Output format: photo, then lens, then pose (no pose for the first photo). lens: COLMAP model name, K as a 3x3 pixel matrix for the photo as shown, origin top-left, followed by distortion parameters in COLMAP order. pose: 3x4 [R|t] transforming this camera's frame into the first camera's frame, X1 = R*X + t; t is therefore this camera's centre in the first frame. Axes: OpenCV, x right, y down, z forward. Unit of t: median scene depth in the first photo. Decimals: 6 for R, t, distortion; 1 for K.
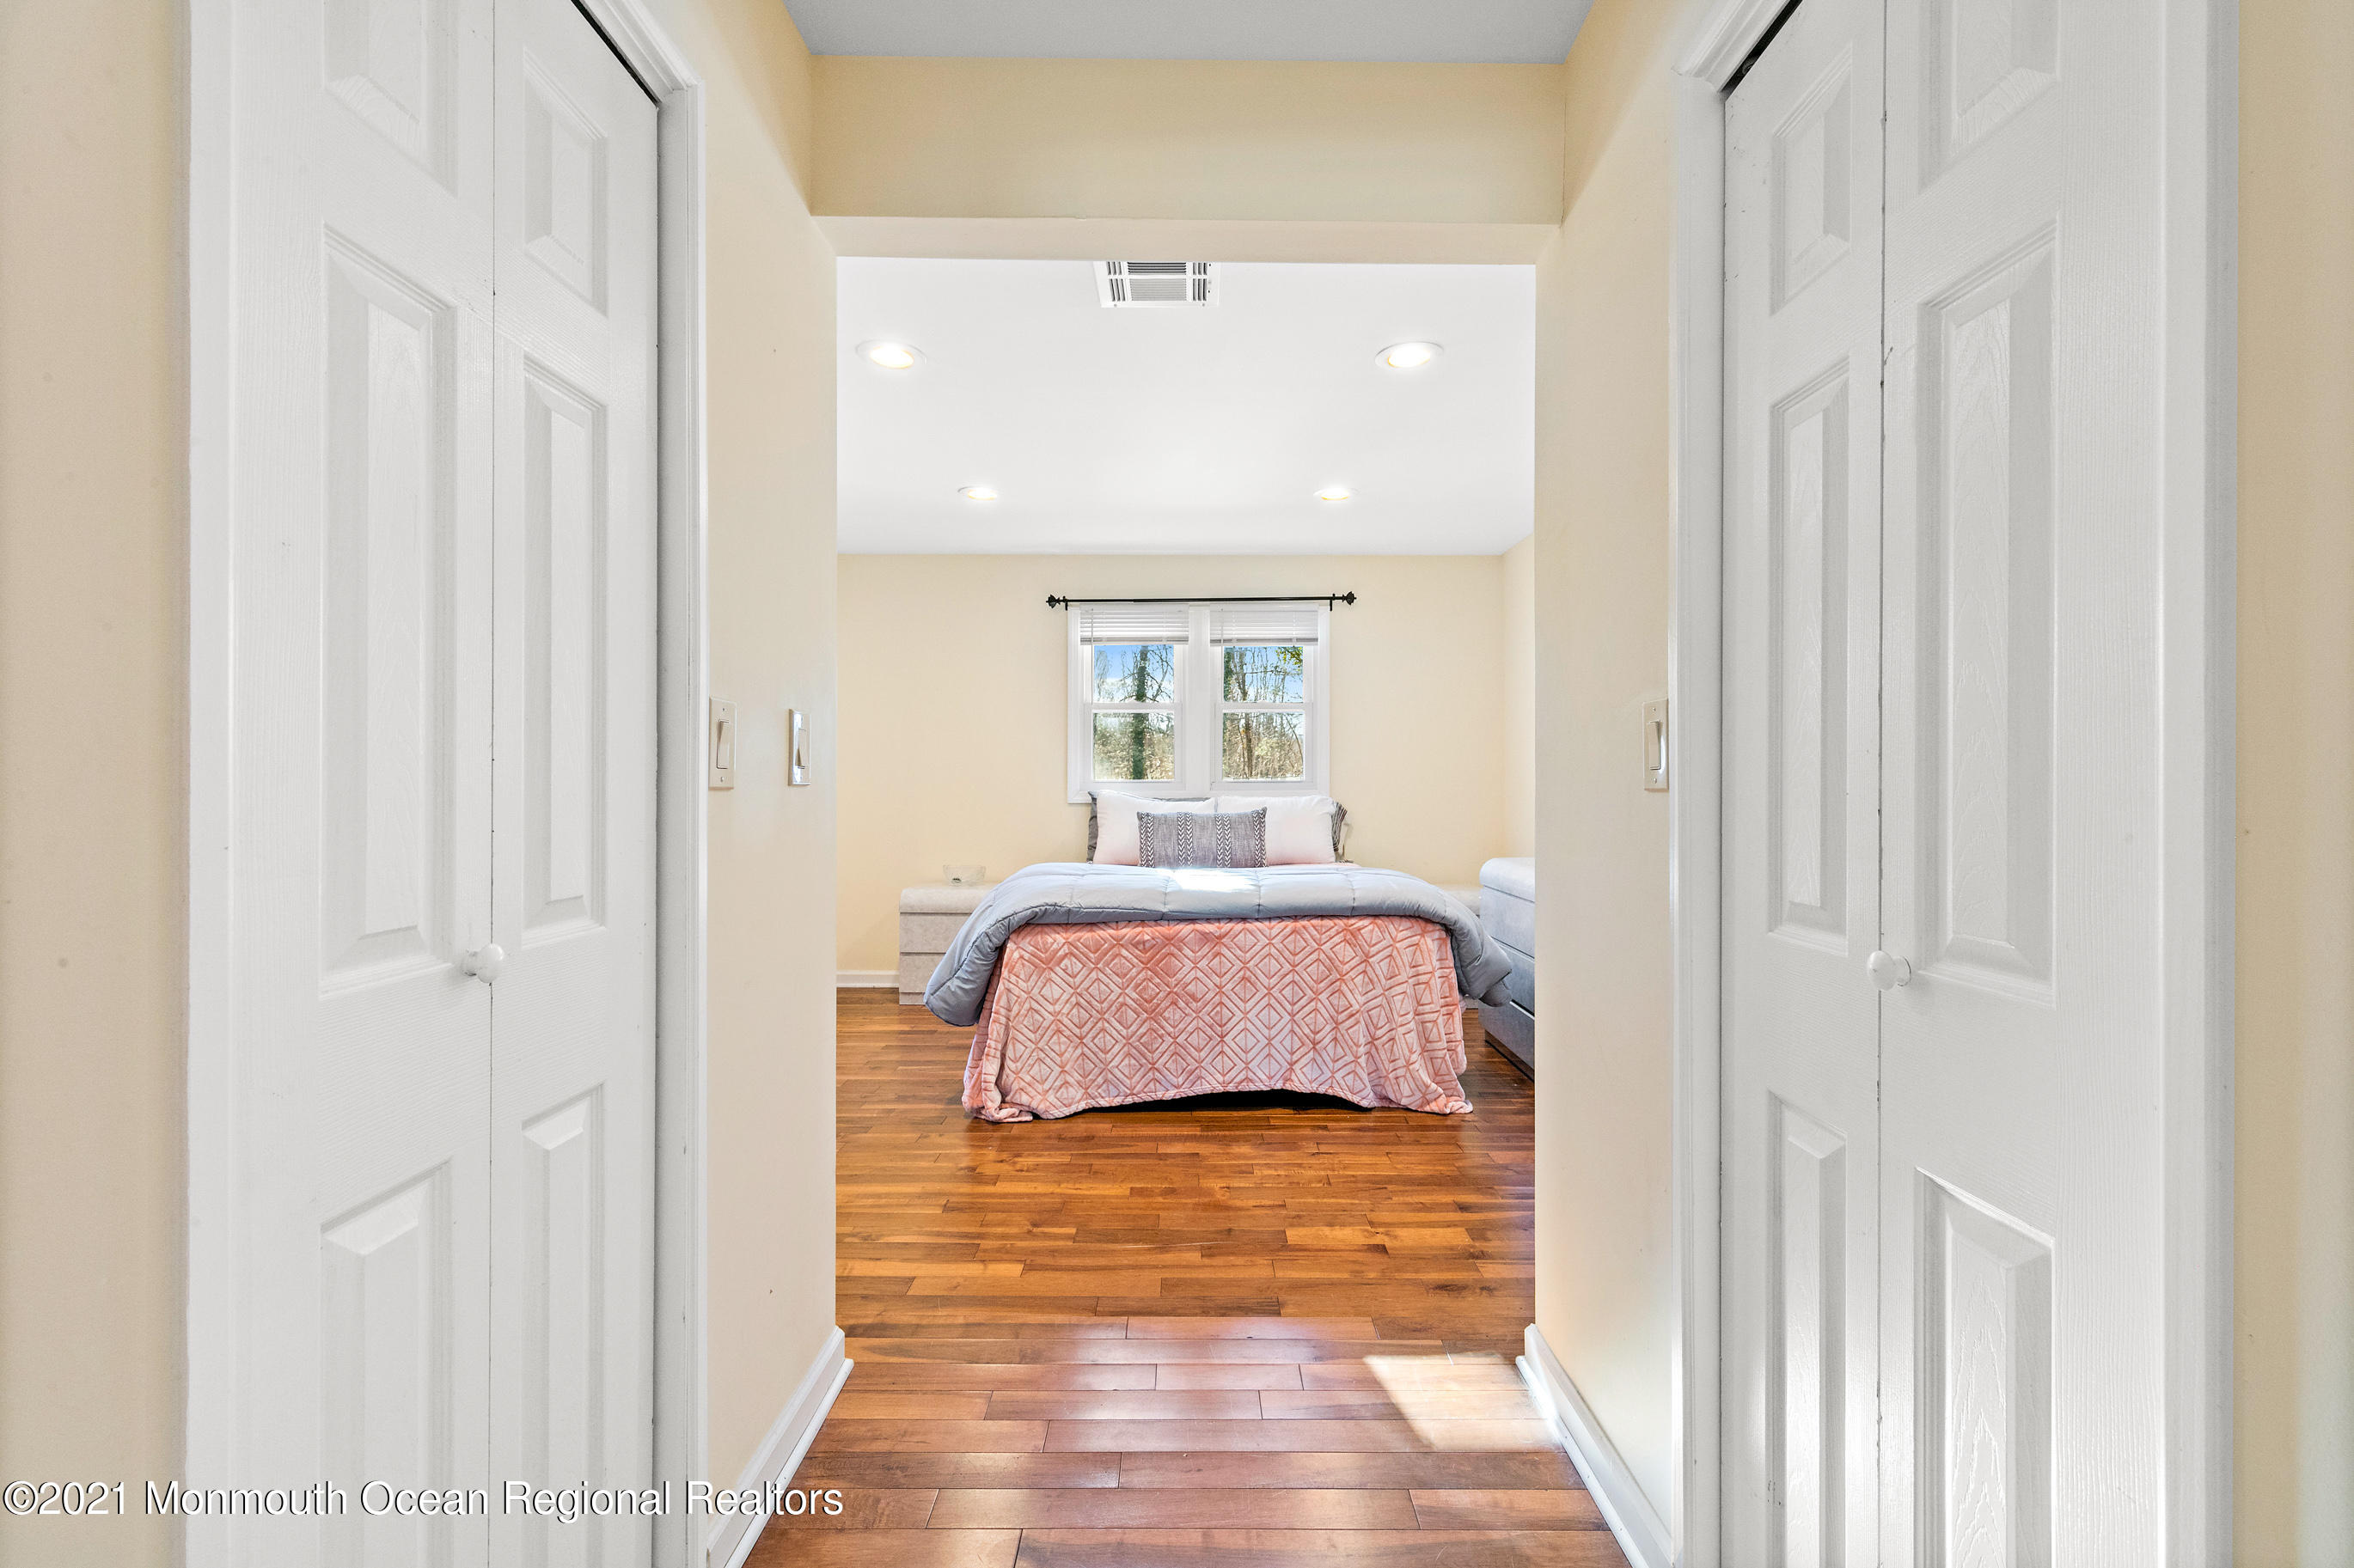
lens RADIAL K [[974.4, 0, 1186.8], [0, 974.4, 797.8], [0, 0, 1]] dist [0.006156, 0.000212]
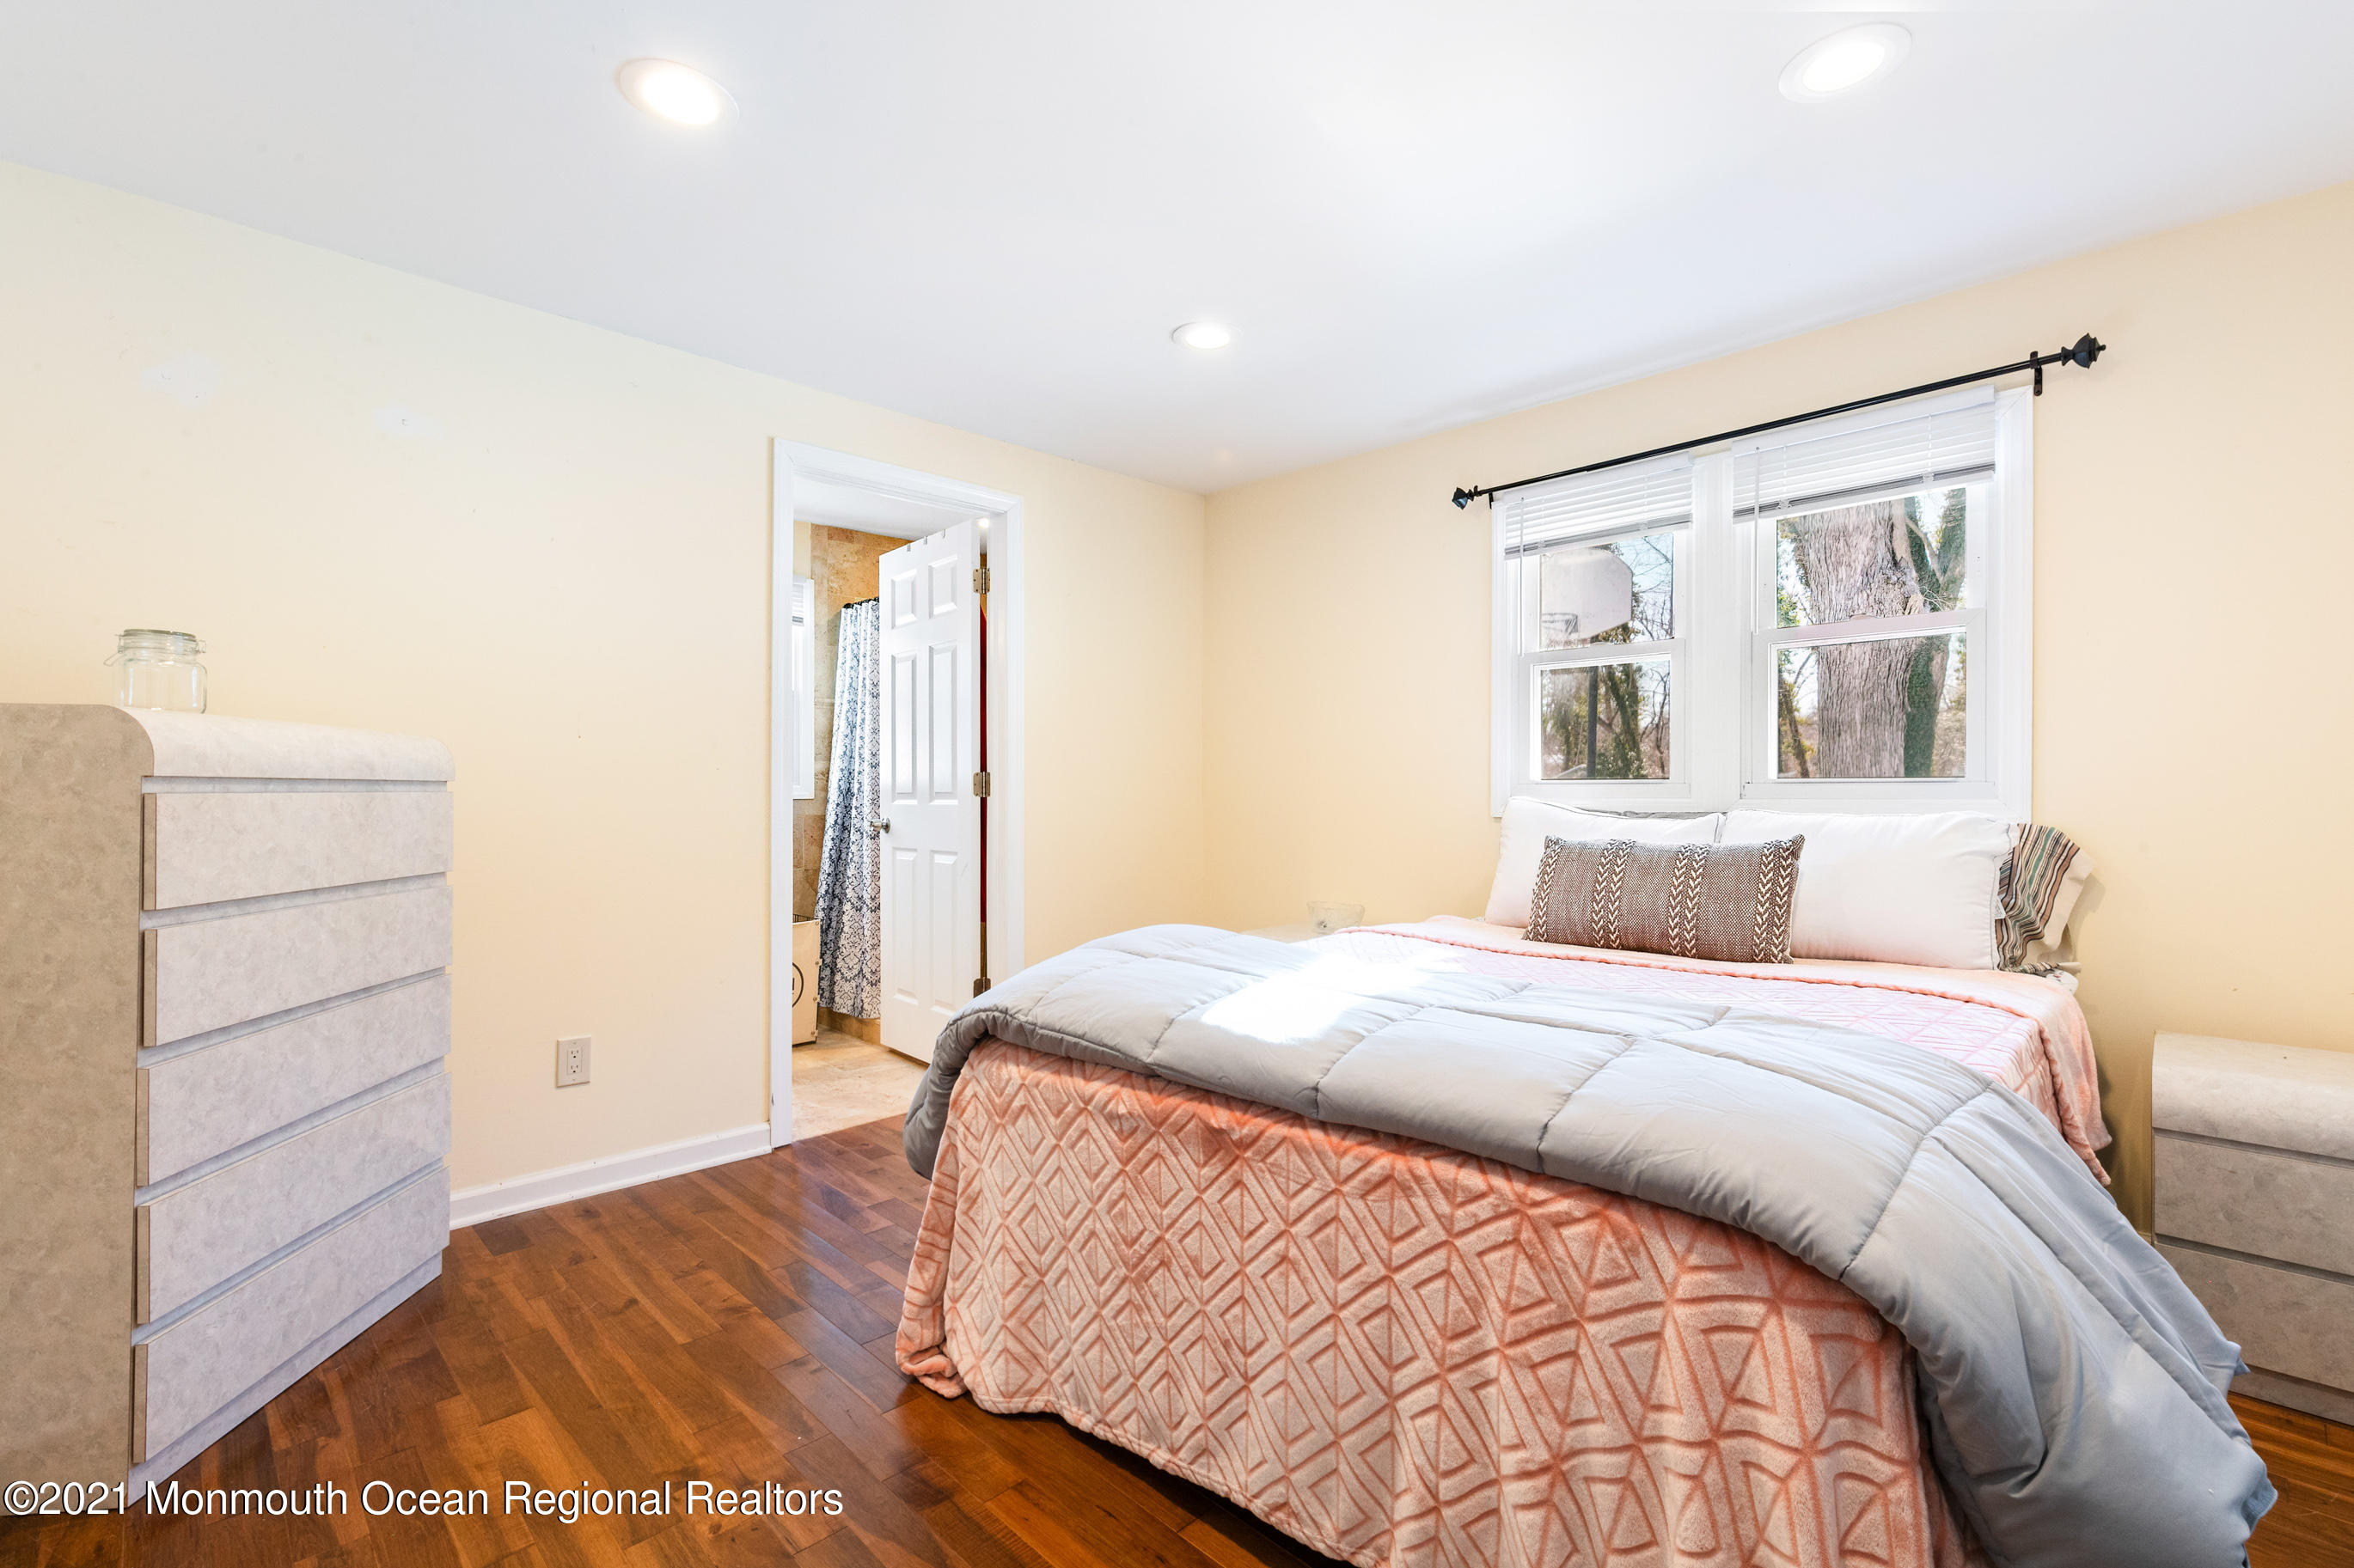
lens RADIAL K [[1029.6, 0, 1181.3], [0, 1029.6, 796.0], [0, 0, 1]] dist [-0.001708, -0.000104]
pose [[0.709173, 0.004685, -0.705019, 0.333705], [-0.008363, 0.999963, -0.001767, -0.009786], [0.704985, 0.007149, 0.709186, 0.657853]]
